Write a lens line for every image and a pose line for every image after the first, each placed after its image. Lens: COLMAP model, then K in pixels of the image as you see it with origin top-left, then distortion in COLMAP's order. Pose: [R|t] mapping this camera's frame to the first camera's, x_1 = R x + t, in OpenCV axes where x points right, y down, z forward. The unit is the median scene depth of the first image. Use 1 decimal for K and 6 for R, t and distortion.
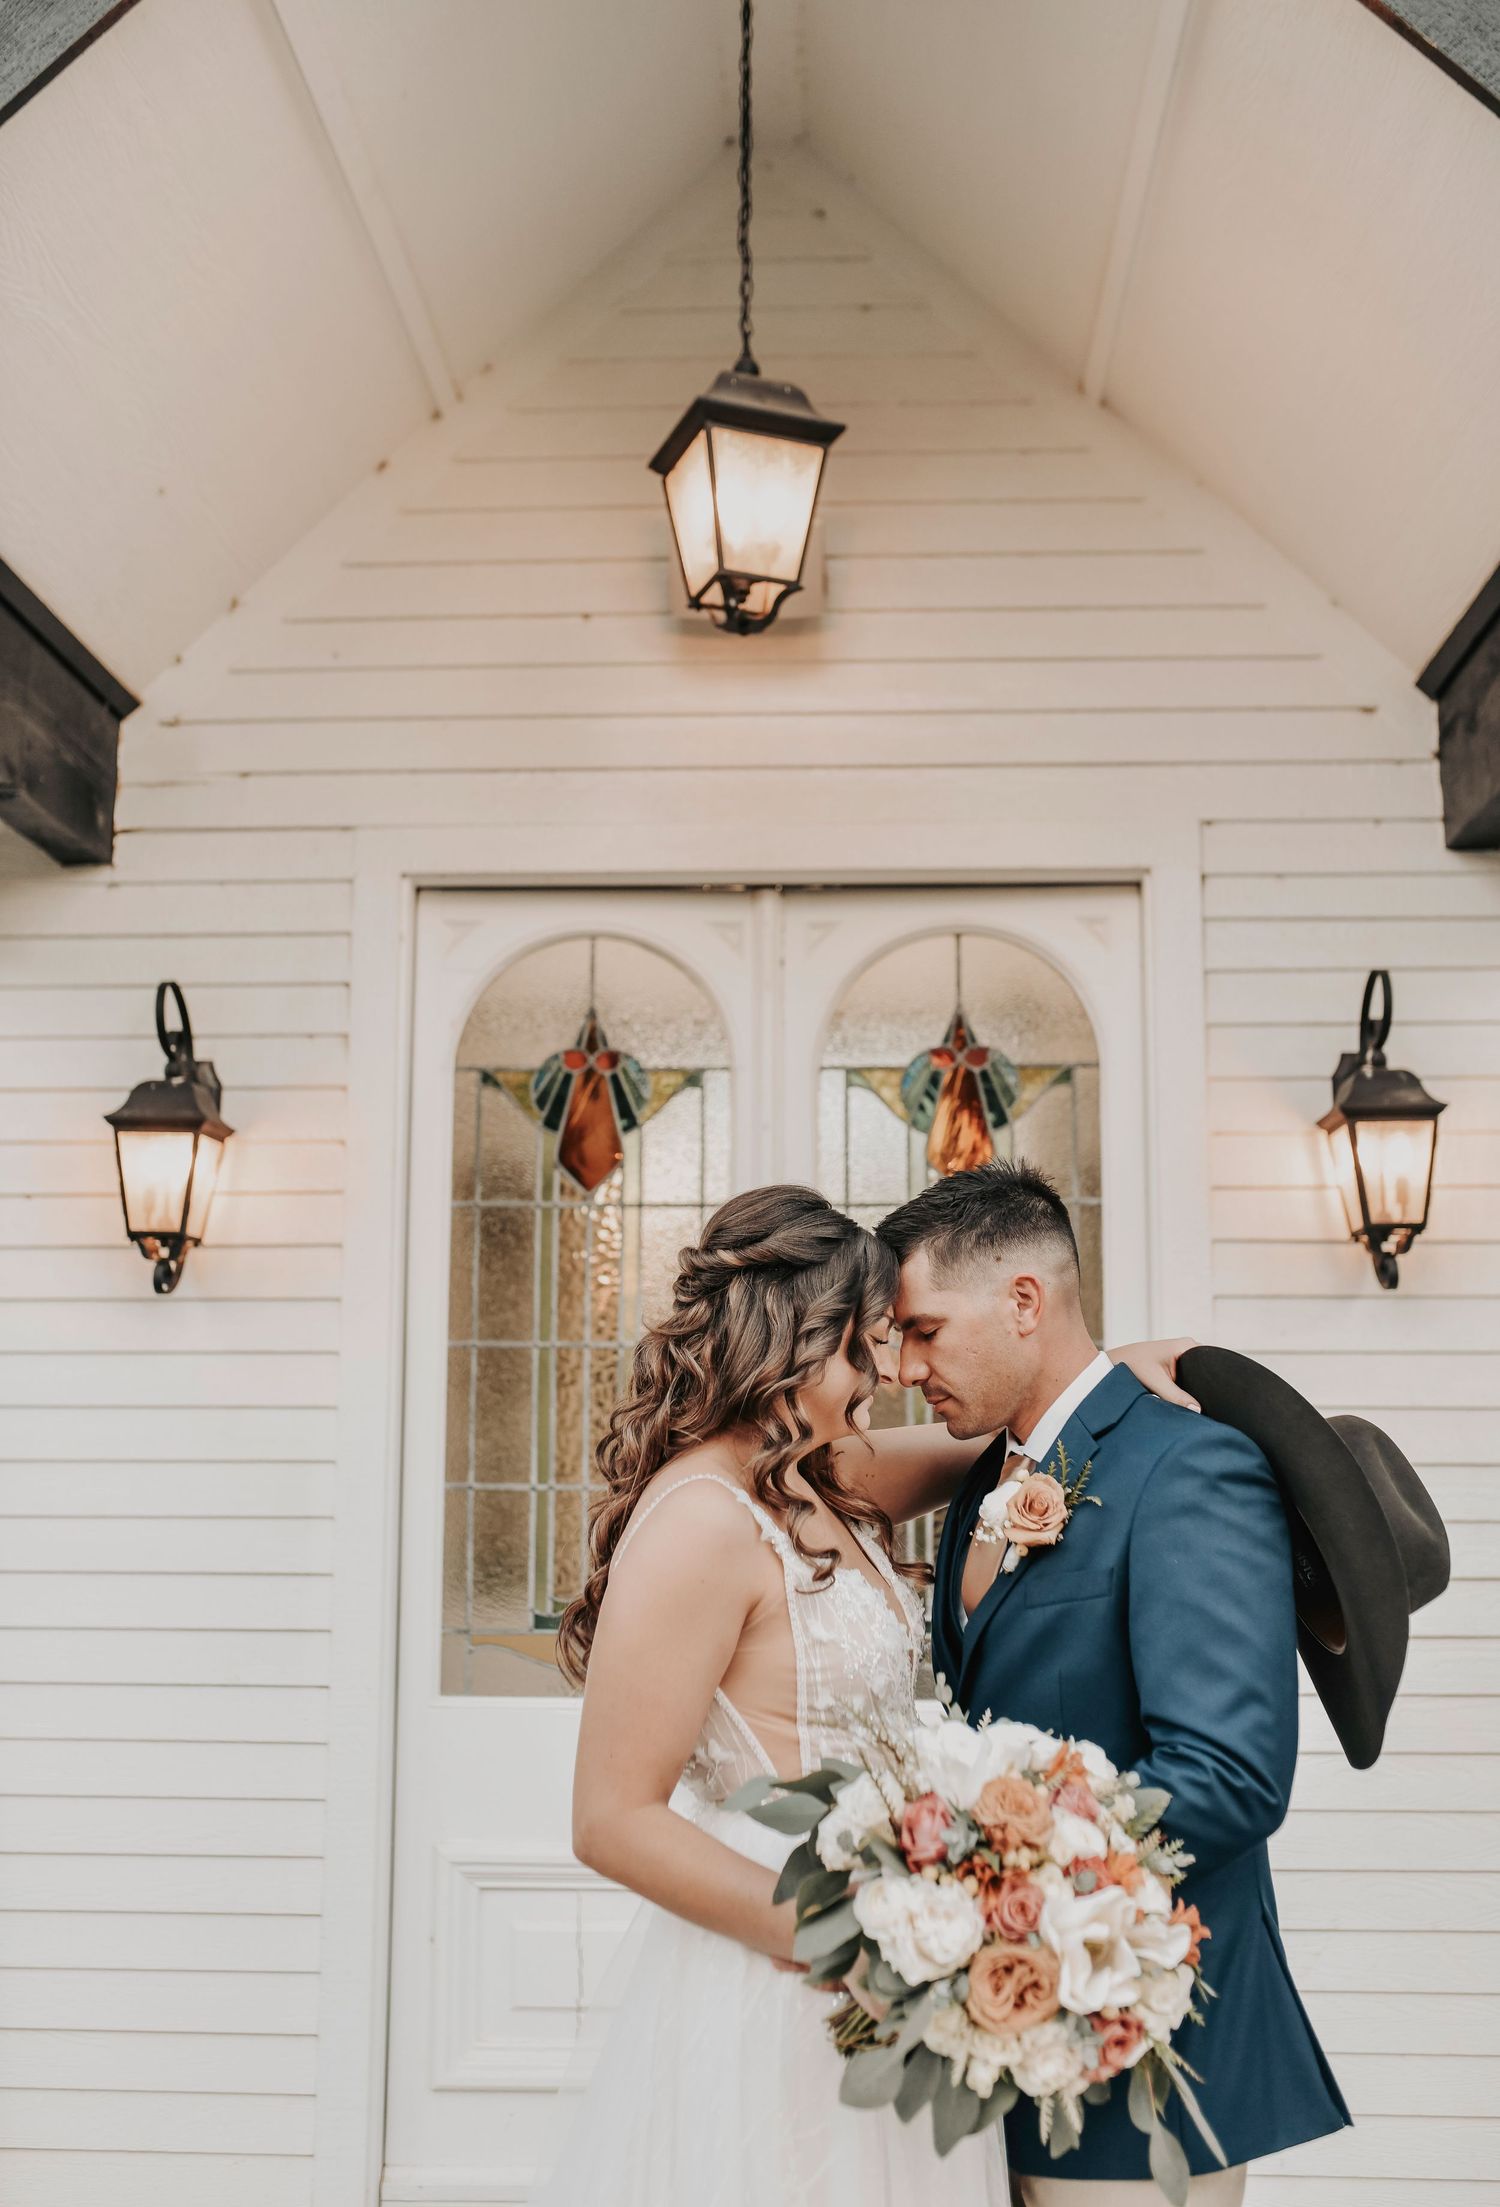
lens RADIAL K [[2261.3, 0, 750.0], [0, 2261.3, 1103.5], [0, 0, 1]] dist [-0.085524, -0.001718]
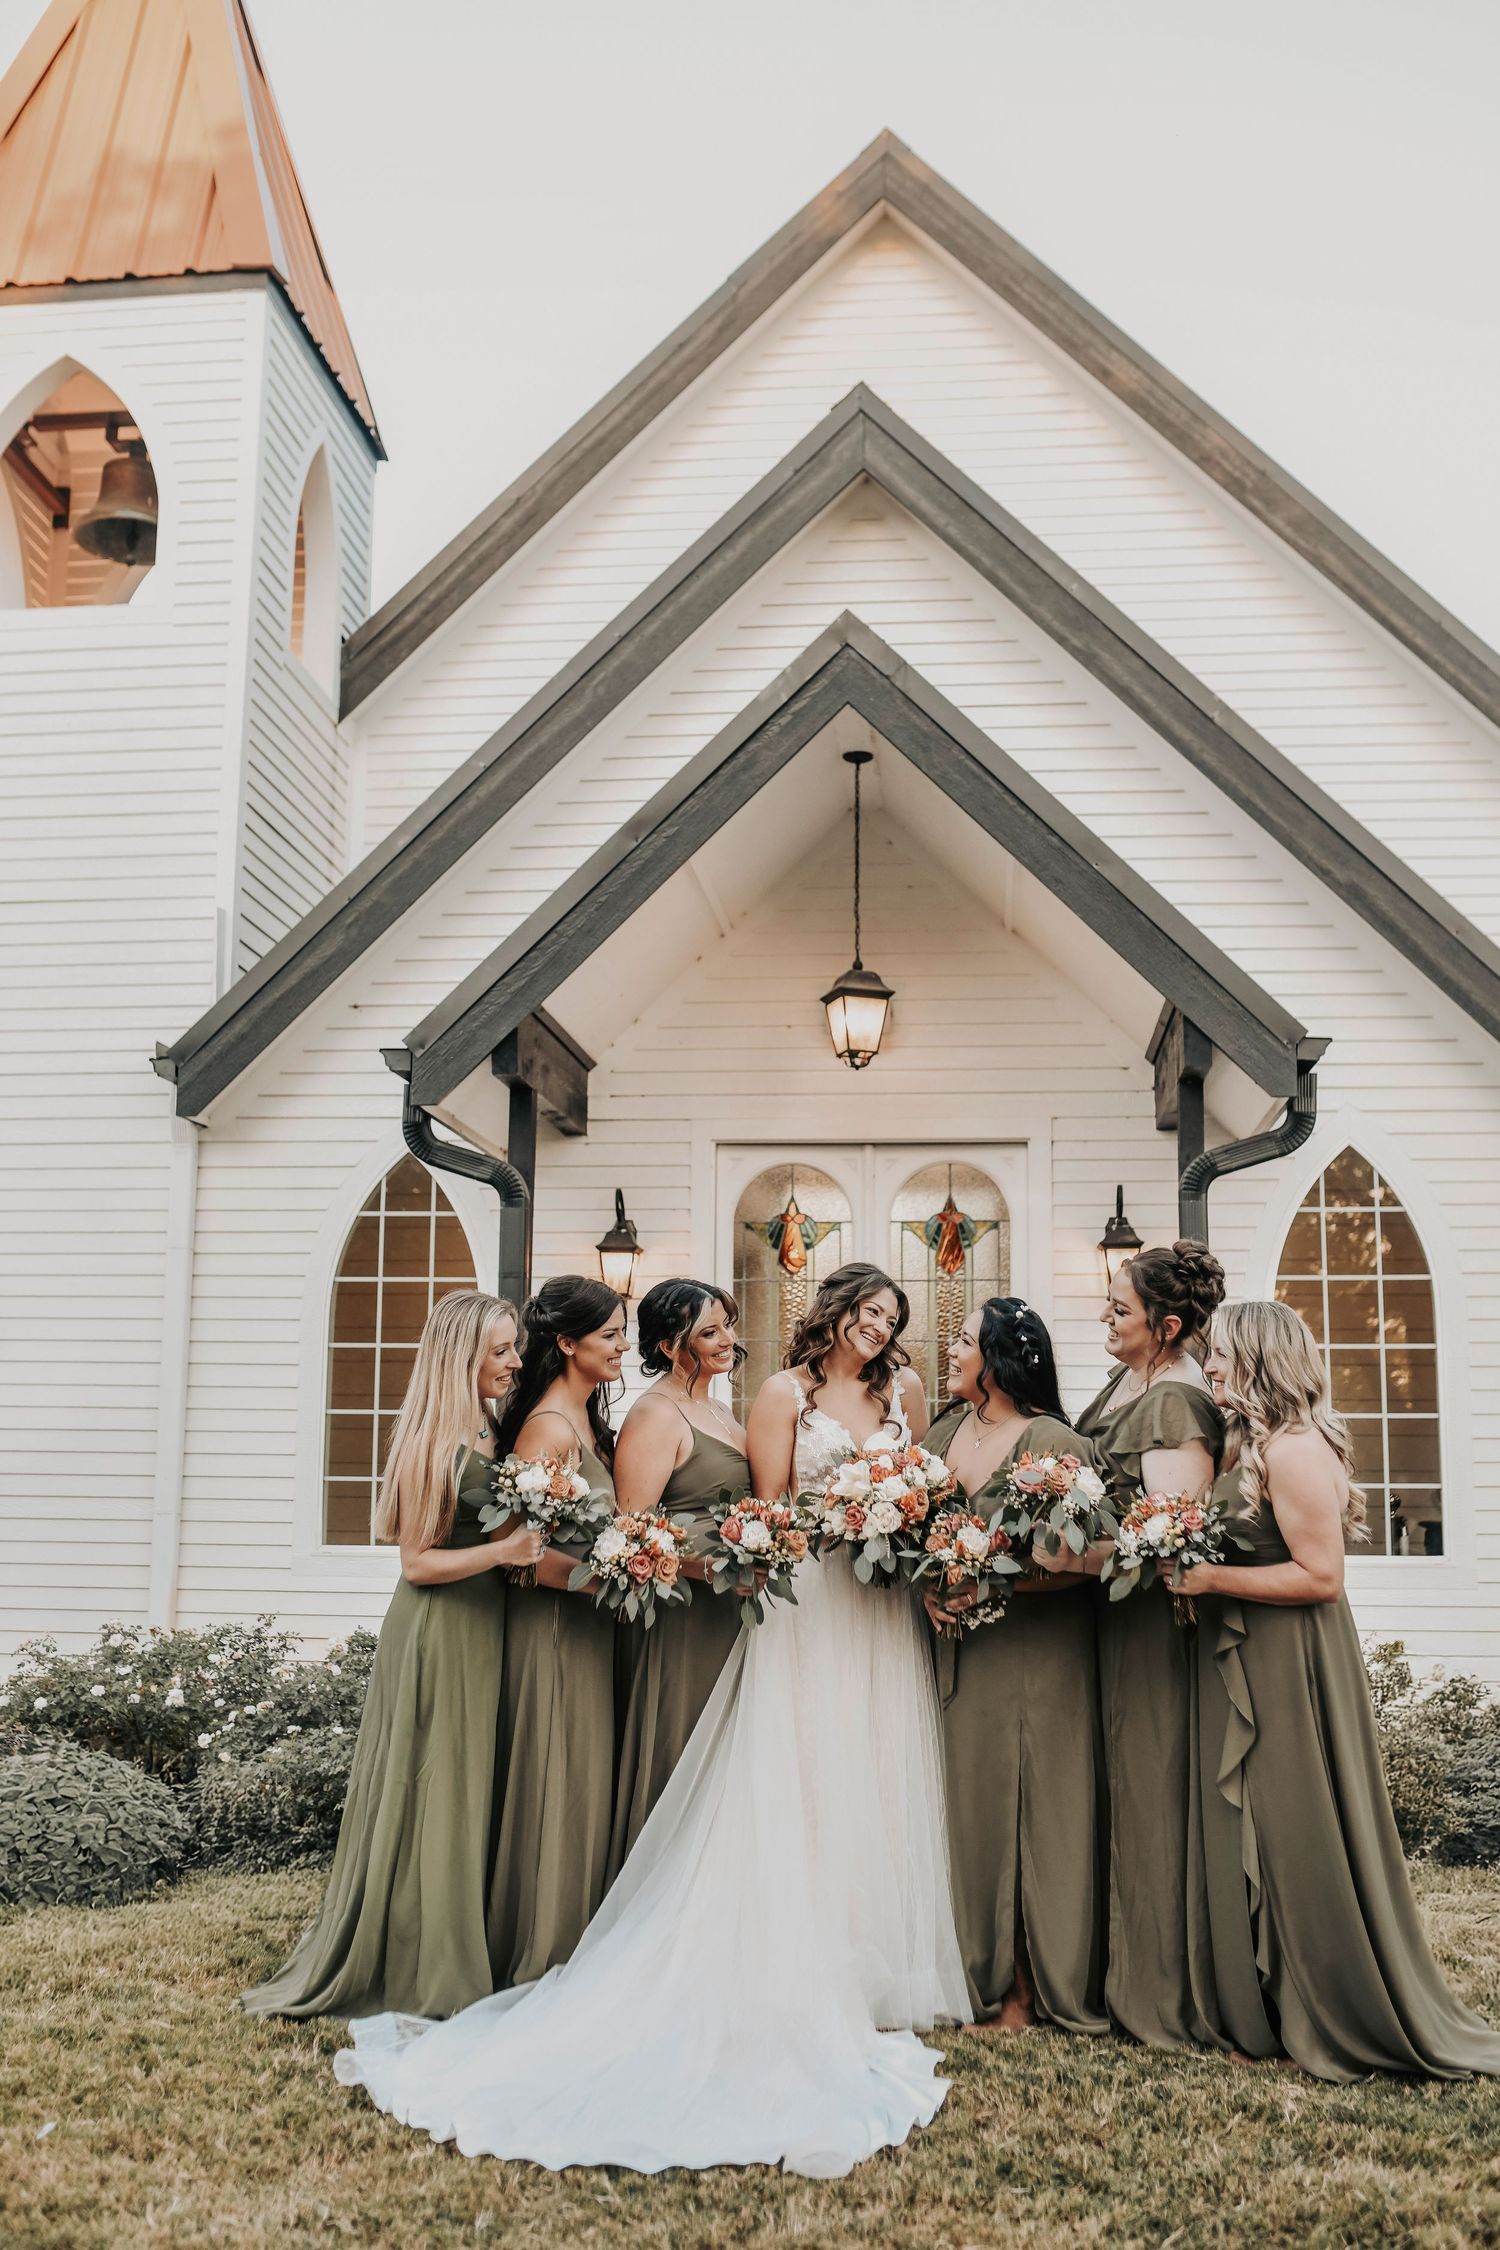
lens RADIAL K [[2249.2, 0, 750.0], [0, 2249.2, 1125.0], [0, 0, 1]] dist [-0.020864, -0.000798]
pose [[0.998662, -0.004275, -0.051537, 0.006532], [0.004205, 0.999990, -0.001460, -0.114912], [0.051543, 0.001242, 0.998670, -1.353180]]
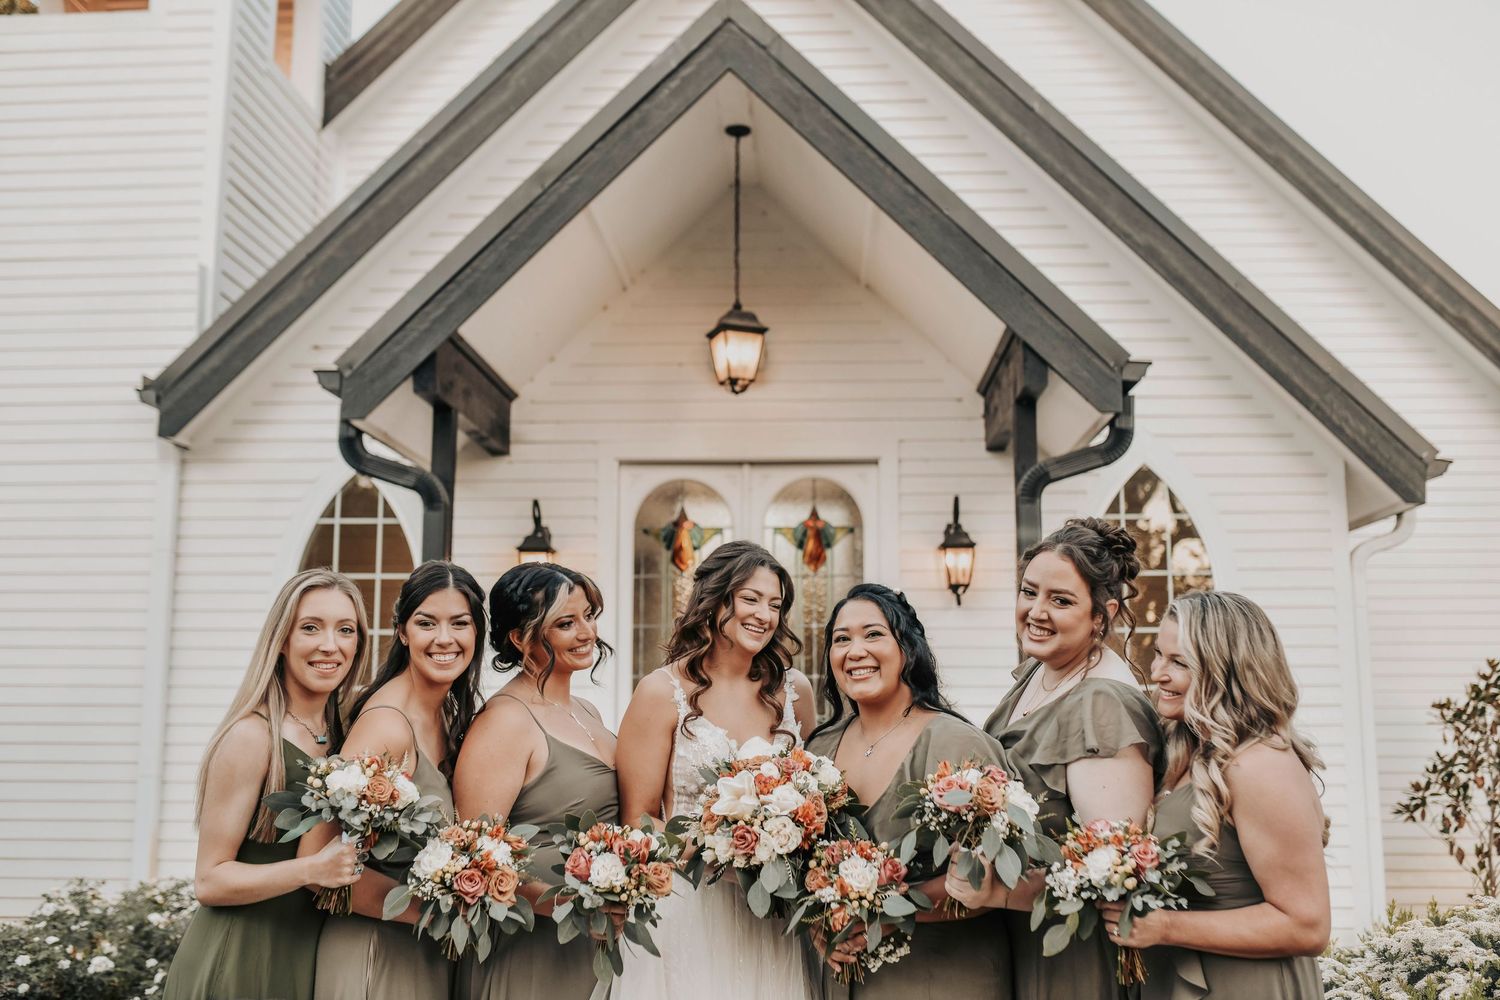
lens RADIAL K [[1433.6, 0, 750.0], [0, 1433.6, 500.0], [0, 0, 1]] dist [-0.026377, 0.006196]
pose [[0.999990, -0.002768, 0.003515, 0.007025], [0.002736, 0.999956, 0.008921, -0.067049], [-0.003540, -0.008912, 0.999954, -0.792712]]
